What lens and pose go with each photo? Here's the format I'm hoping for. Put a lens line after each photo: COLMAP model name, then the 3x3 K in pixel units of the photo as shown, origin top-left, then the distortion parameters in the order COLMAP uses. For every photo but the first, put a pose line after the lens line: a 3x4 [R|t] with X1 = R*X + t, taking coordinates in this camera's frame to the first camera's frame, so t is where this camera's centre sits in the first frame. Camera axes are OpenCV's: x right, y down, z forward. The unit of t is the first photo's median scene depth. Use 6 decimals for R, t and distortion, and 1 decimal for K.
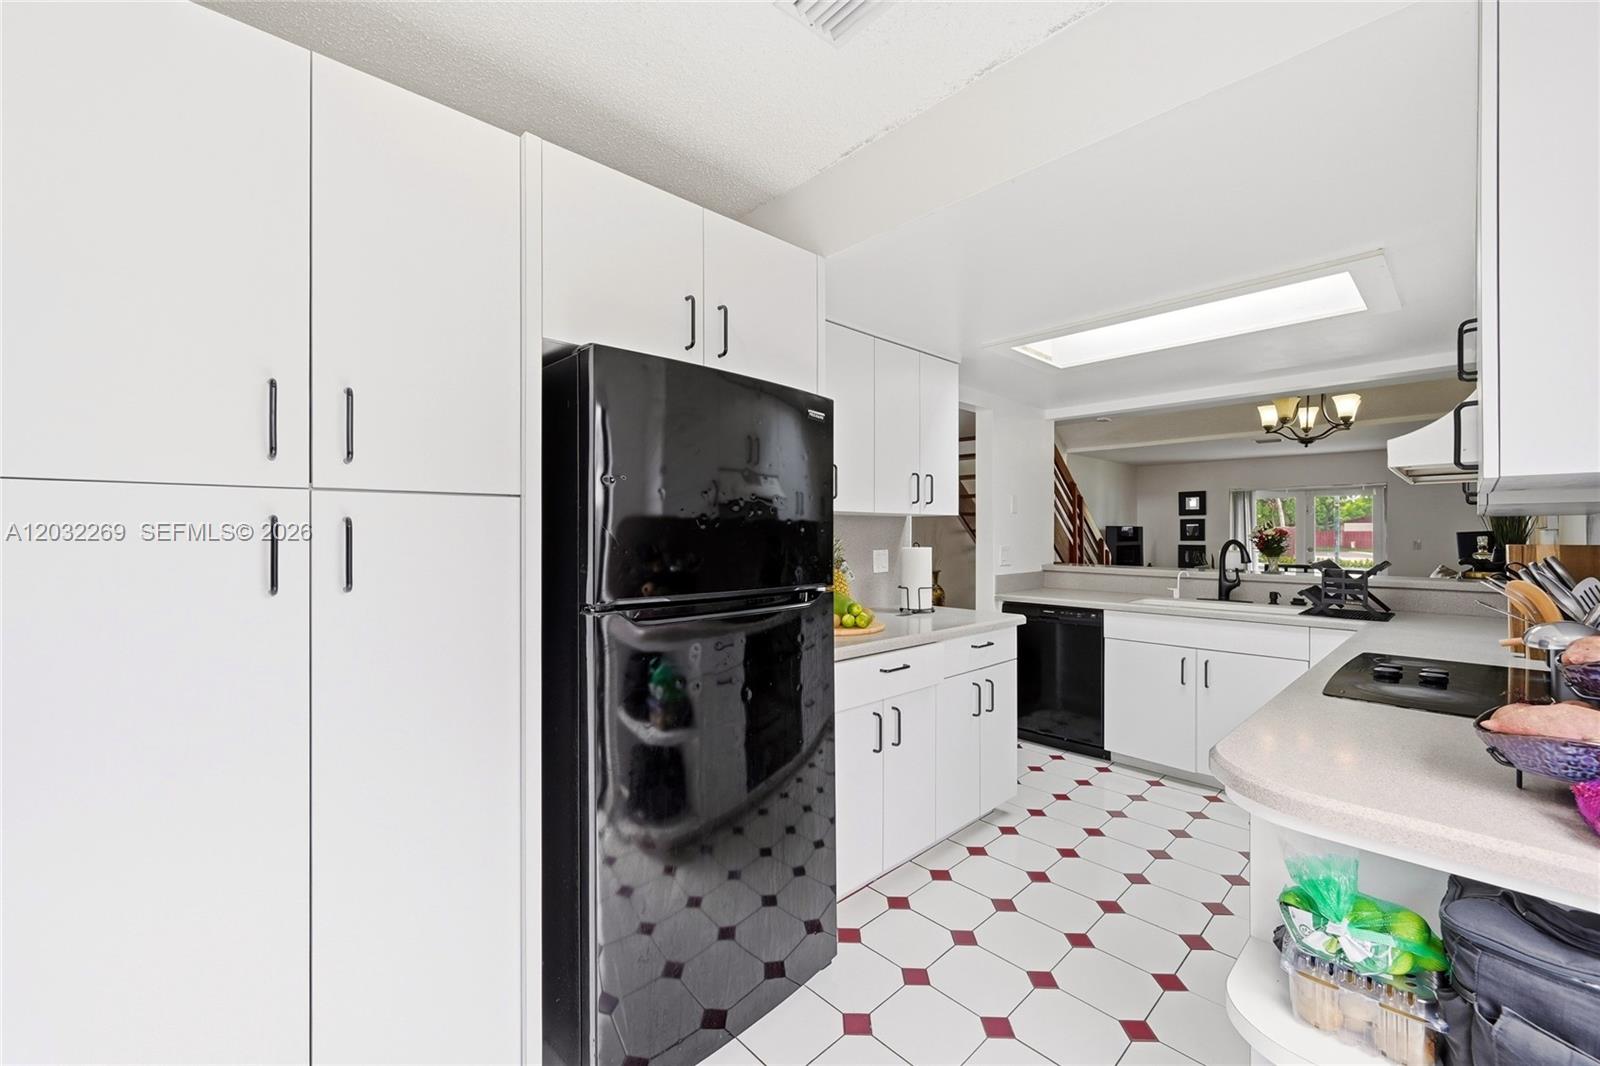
lens RADIAL K [[629.3, 0, 795.2], [0, 629.3, 533.0], [0, 0, 1]] dist [0.000459, 0.000273]
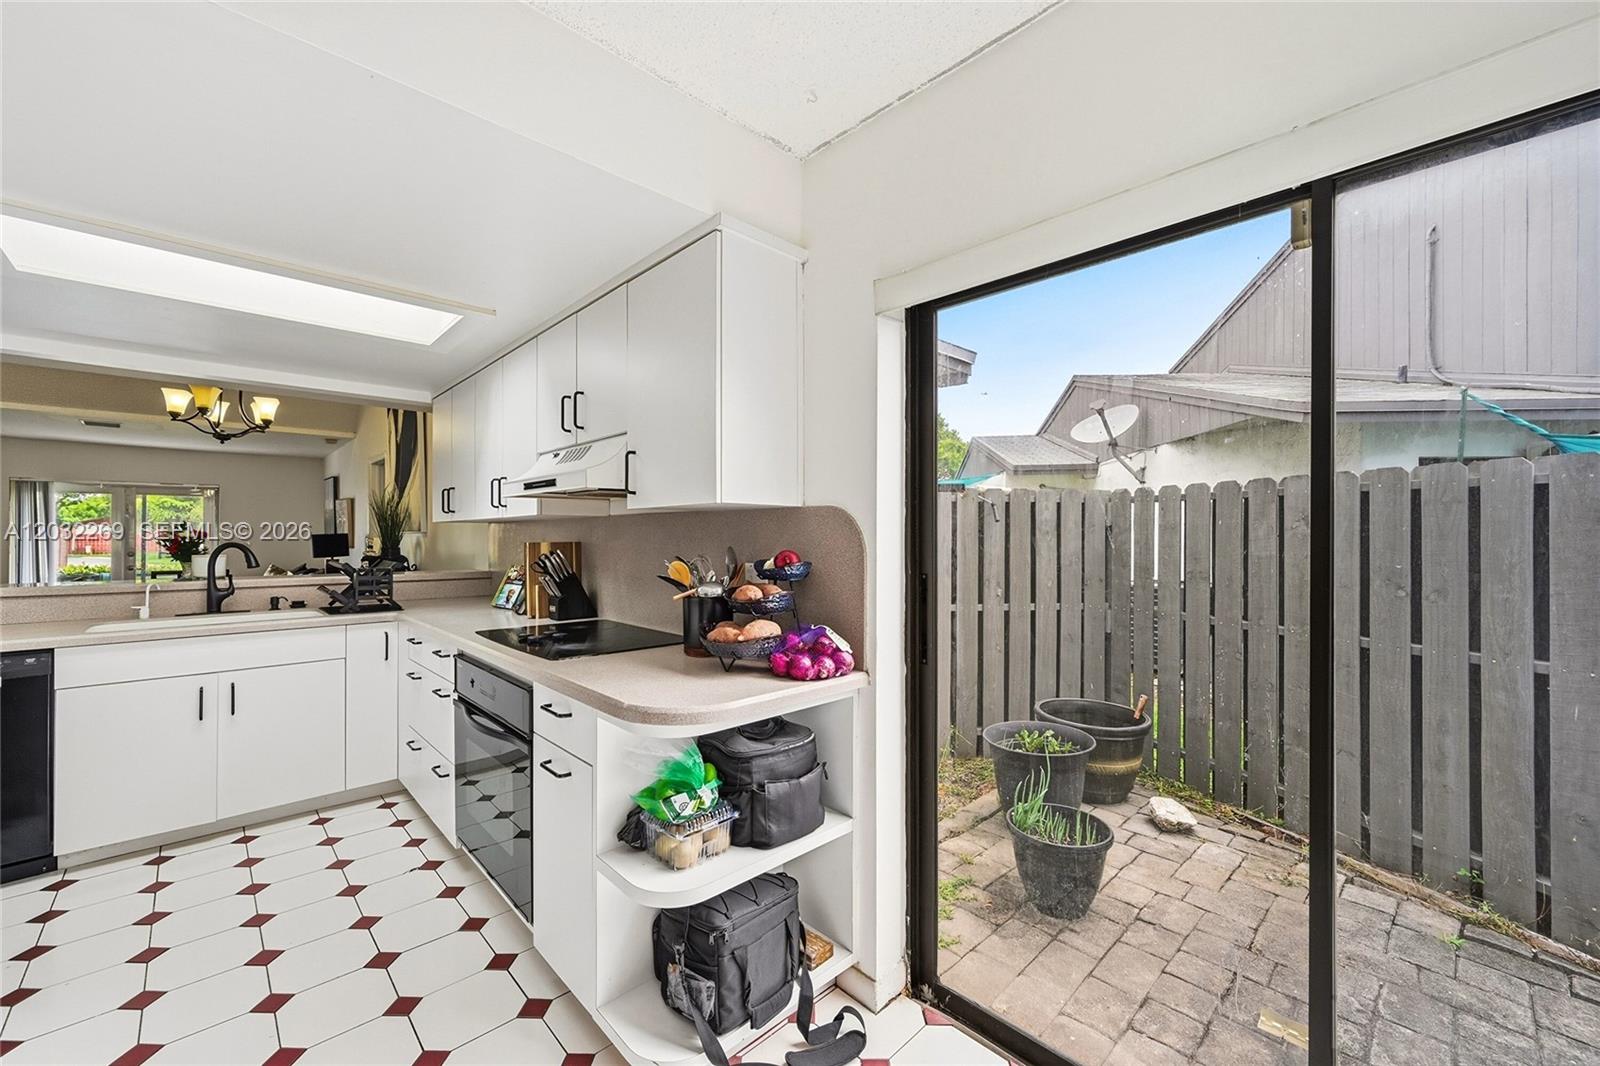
lens RADIAL K [[629.3, 0, 796.1], [0, 629.3, 536.9], [0, 0, 1]] dist [0.000459, 0.000273]
pose [[-0.000735, 0.000410, 1.000000, -0.180501], [-0.001143, 0.999999, -0.000411, 0.002596], [-0.999999, -0.001143, -0.000734, 0.208025]]
